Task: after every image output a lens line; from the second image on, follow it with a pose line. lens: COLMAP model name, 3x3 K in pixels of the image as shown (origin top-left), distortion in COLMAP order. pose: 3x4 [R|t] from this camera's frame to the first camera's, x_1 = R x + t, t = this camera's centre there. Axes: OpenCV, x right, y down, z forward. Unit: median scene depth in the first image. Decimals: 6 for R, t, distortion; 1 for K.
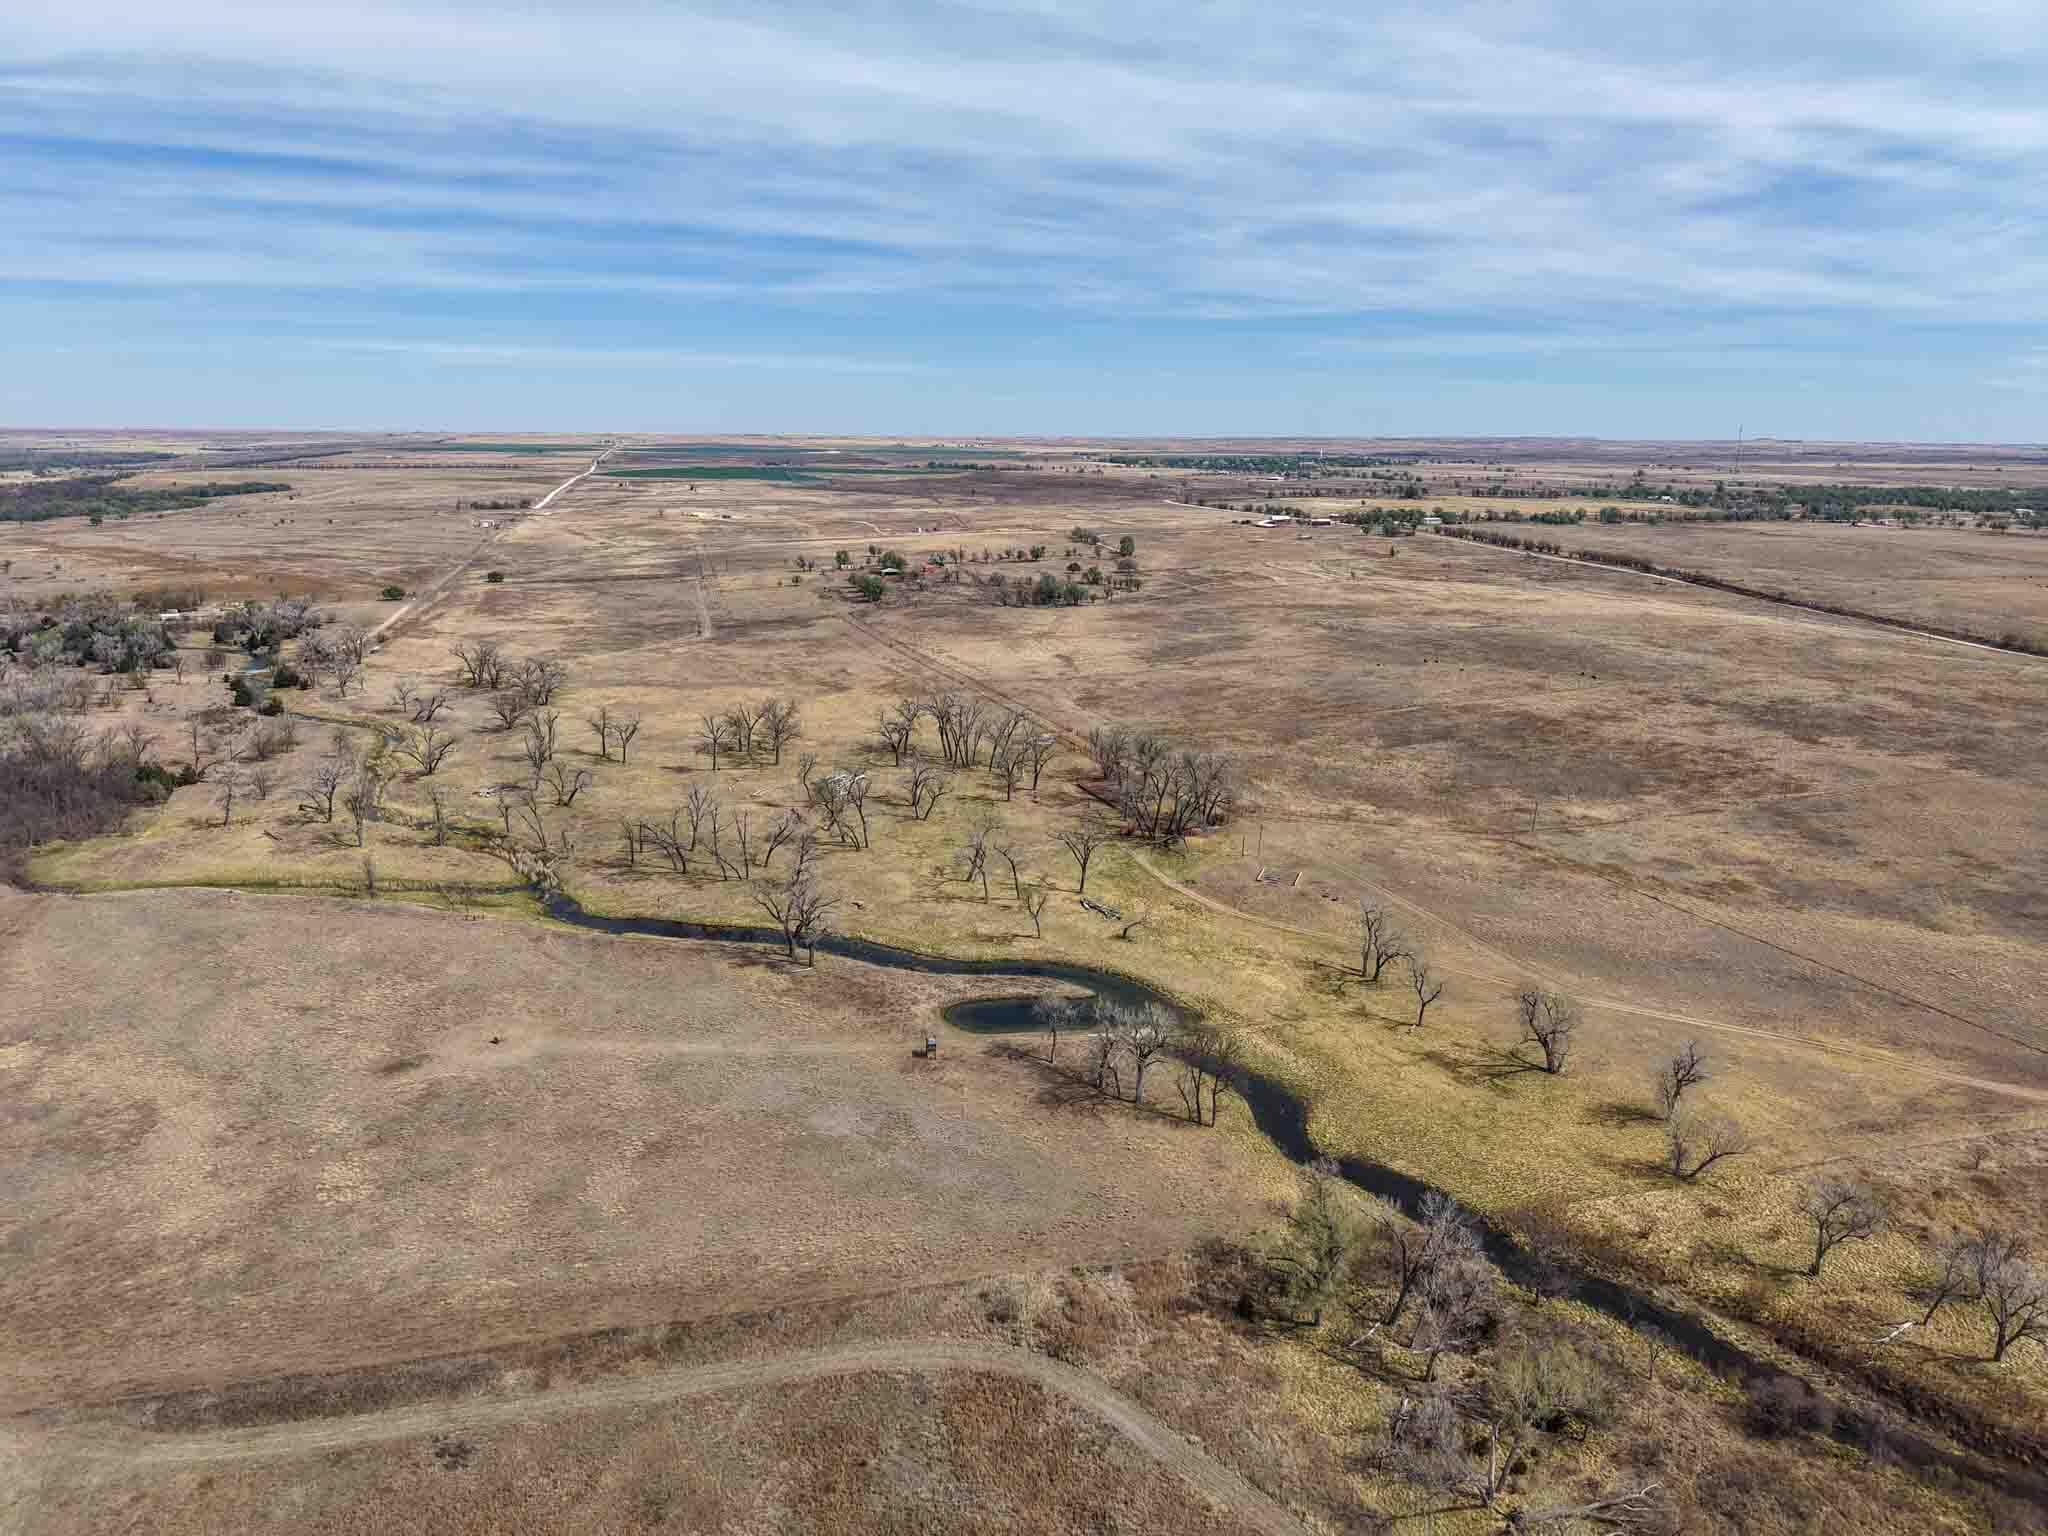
lens RADIAL K [[1409.9, 0, 1009.1], [0, 1409.9, 759.2], [0, 0, 1]] dist [0.035020, -0.035658]
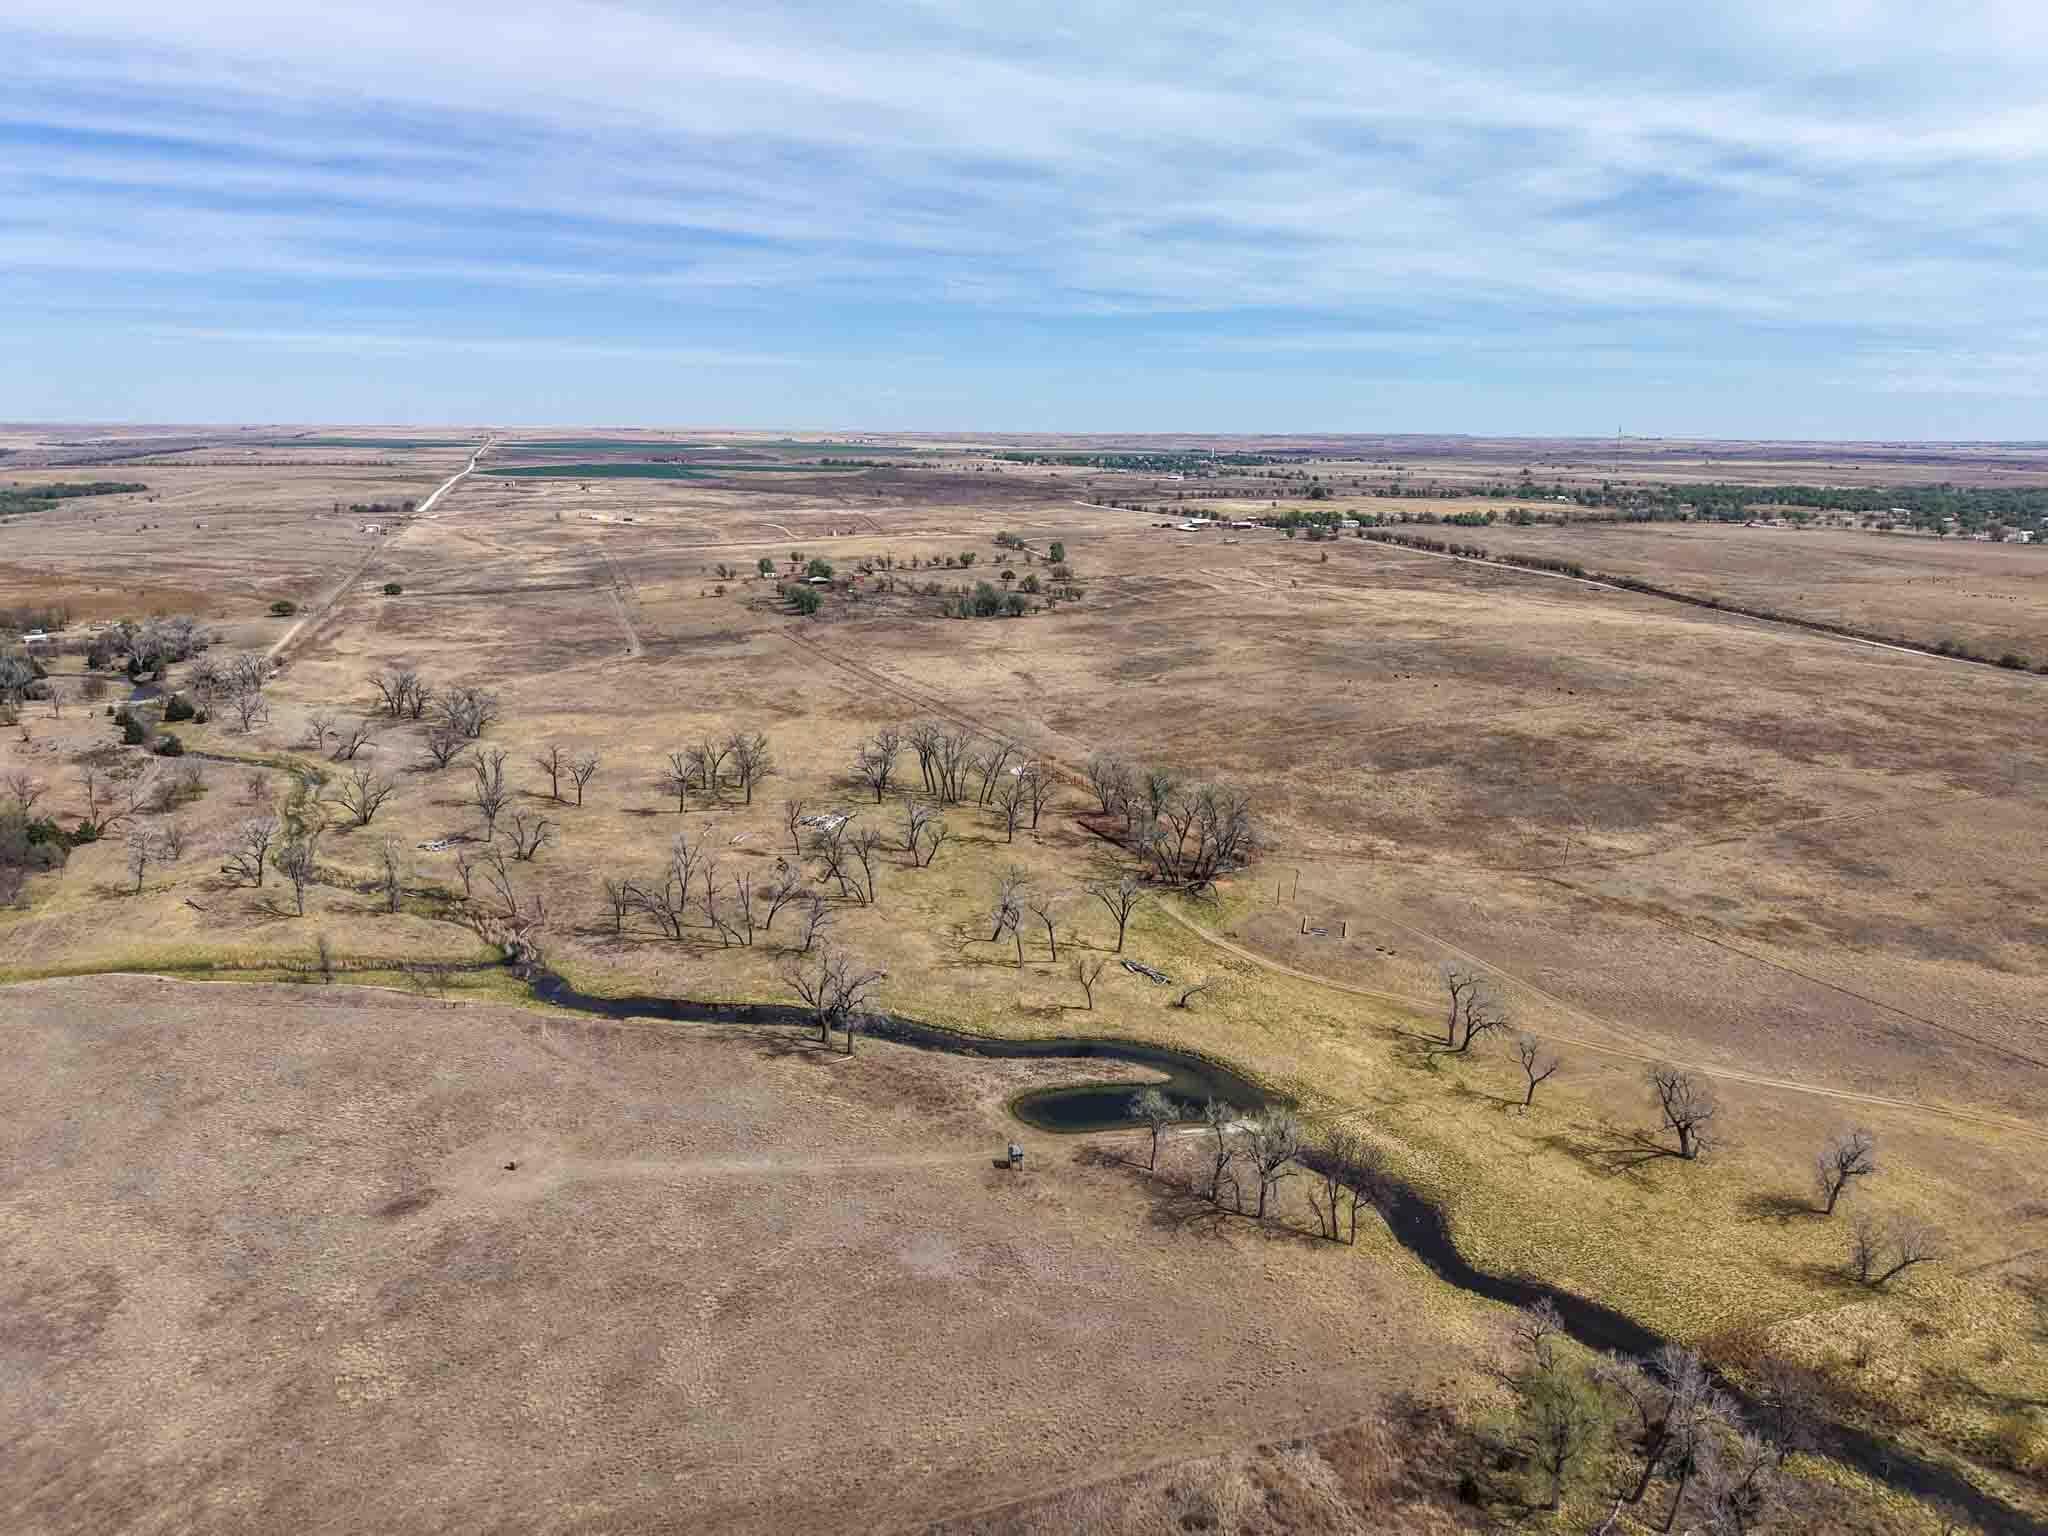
lens RADIAL K [[1409.9, 0, 1014.7], [0, 1409.9, 757.4], [0, 0, 1]] dist [0.035020, -0.035658]
pose [[0.996305, -0.016956, 0.084201, -0.018399], [0.016734, 0.999854, 0.003338, -0.007326], [-0.084245, -0.001917, 0.996443, 0.016137]]
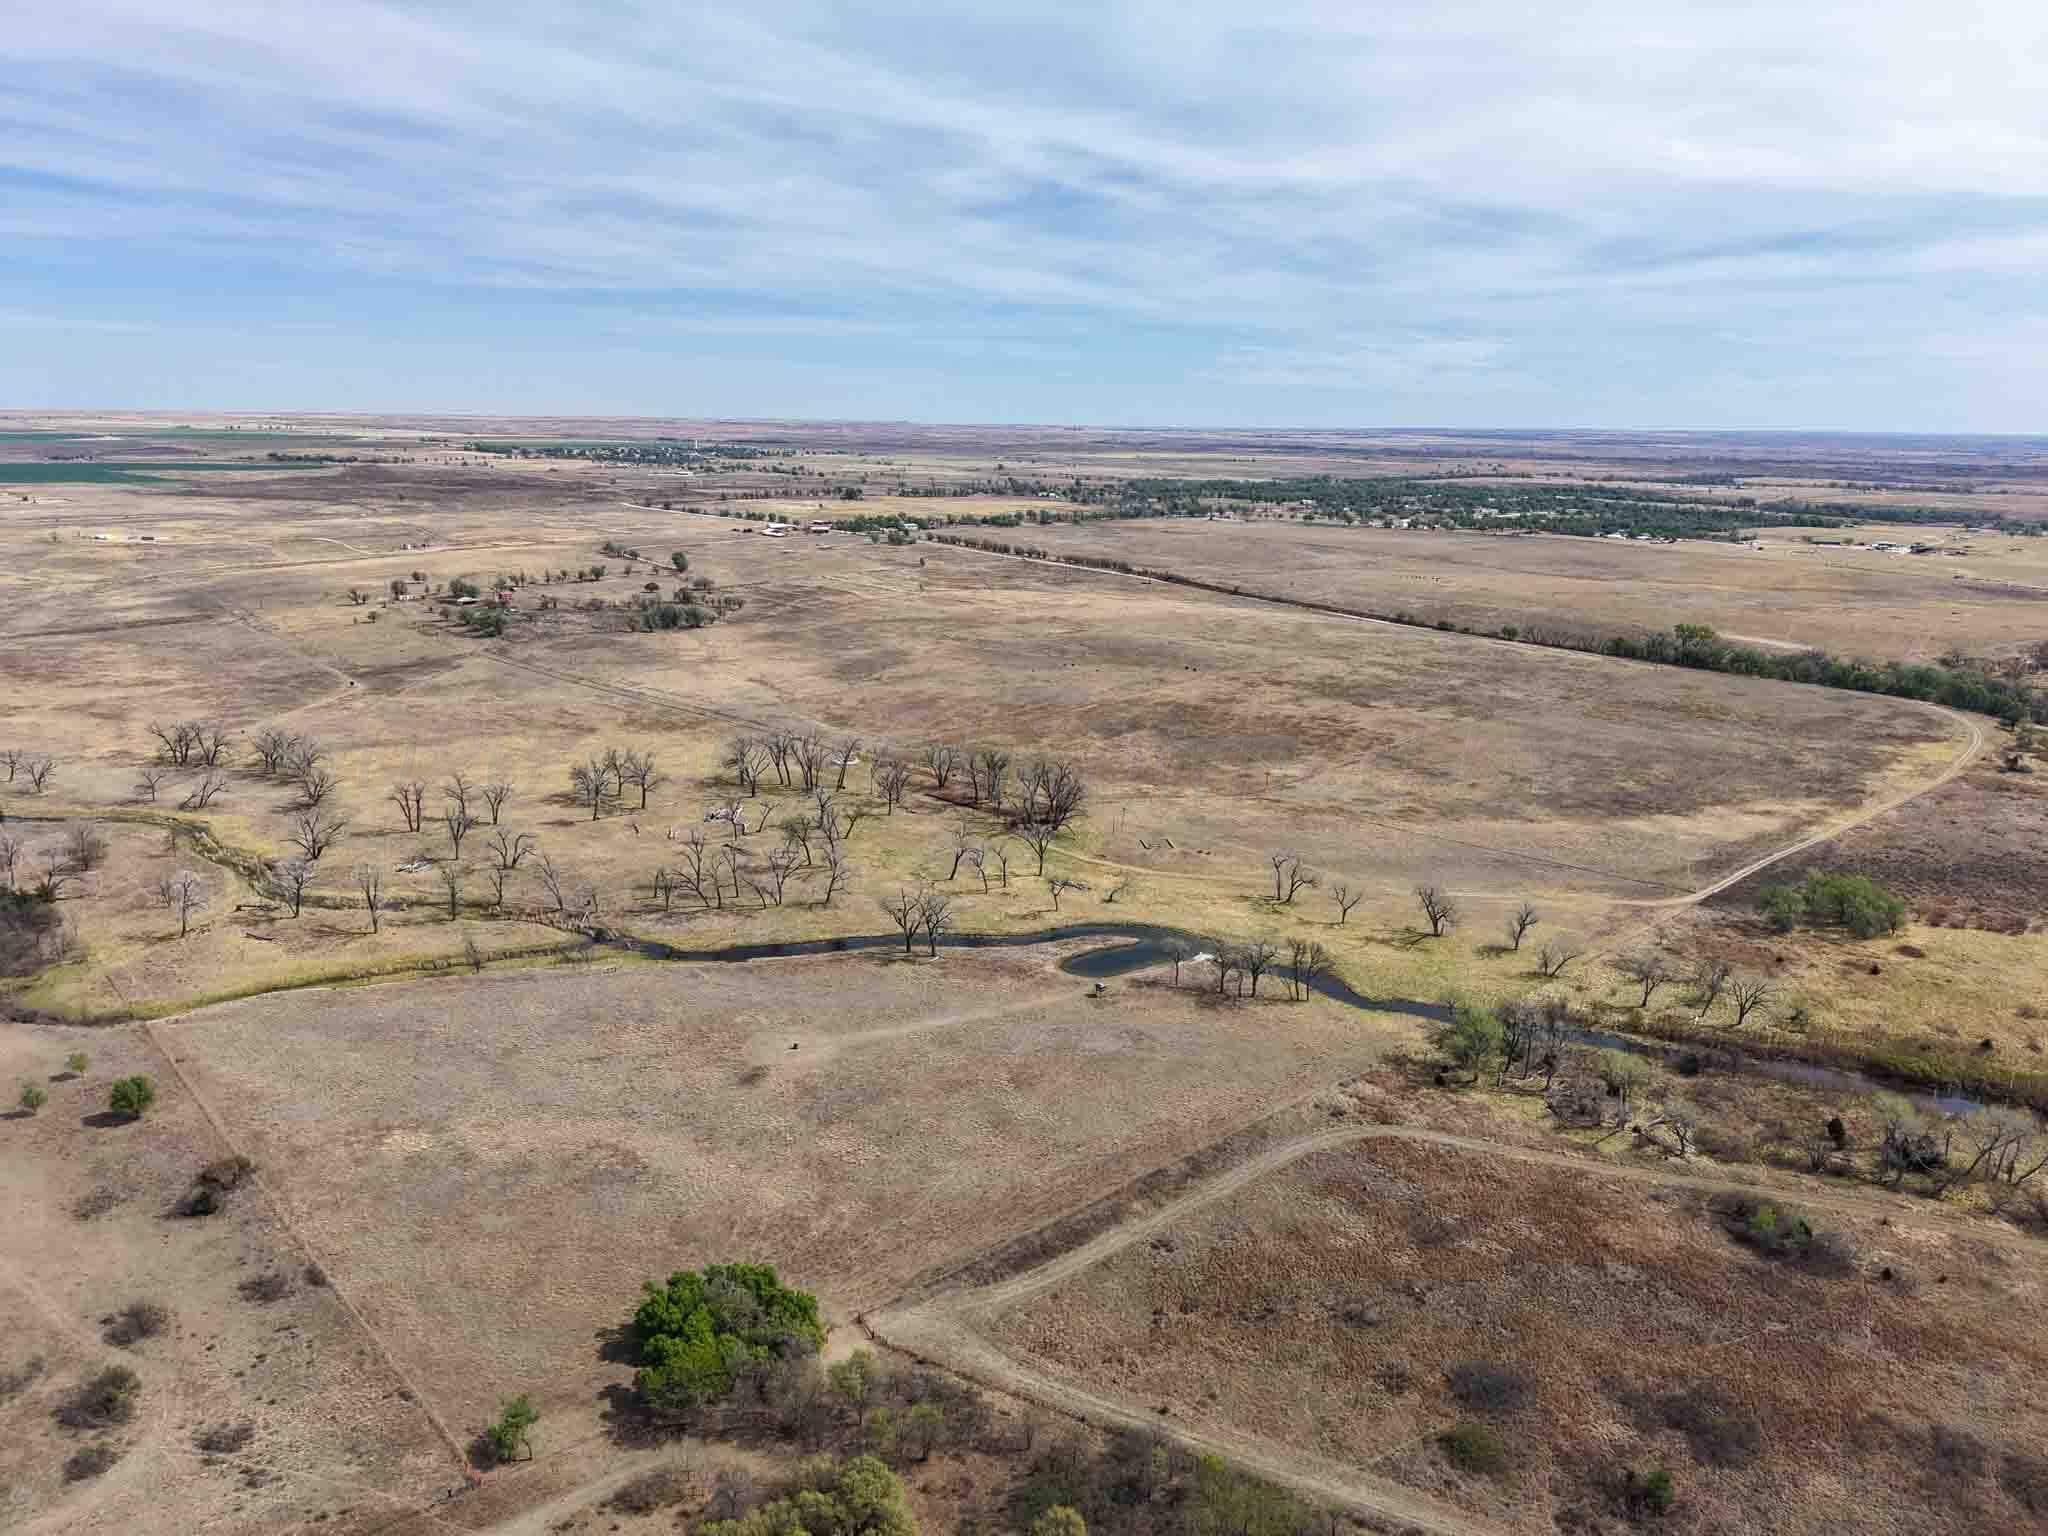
lens RADIAL K [[1409.9, 0, 1030.9], [0, 1409.9, 781.1], [0, 0, 1]] dist [0.035020, -0.035658]
pose [[0.885278, -0.110912, 0.451642, -0.107156], [0.096648, 0.993819, 0.054614, -0.013051], [-0.454908, -0.004698, 0.890526, -0.034002]]
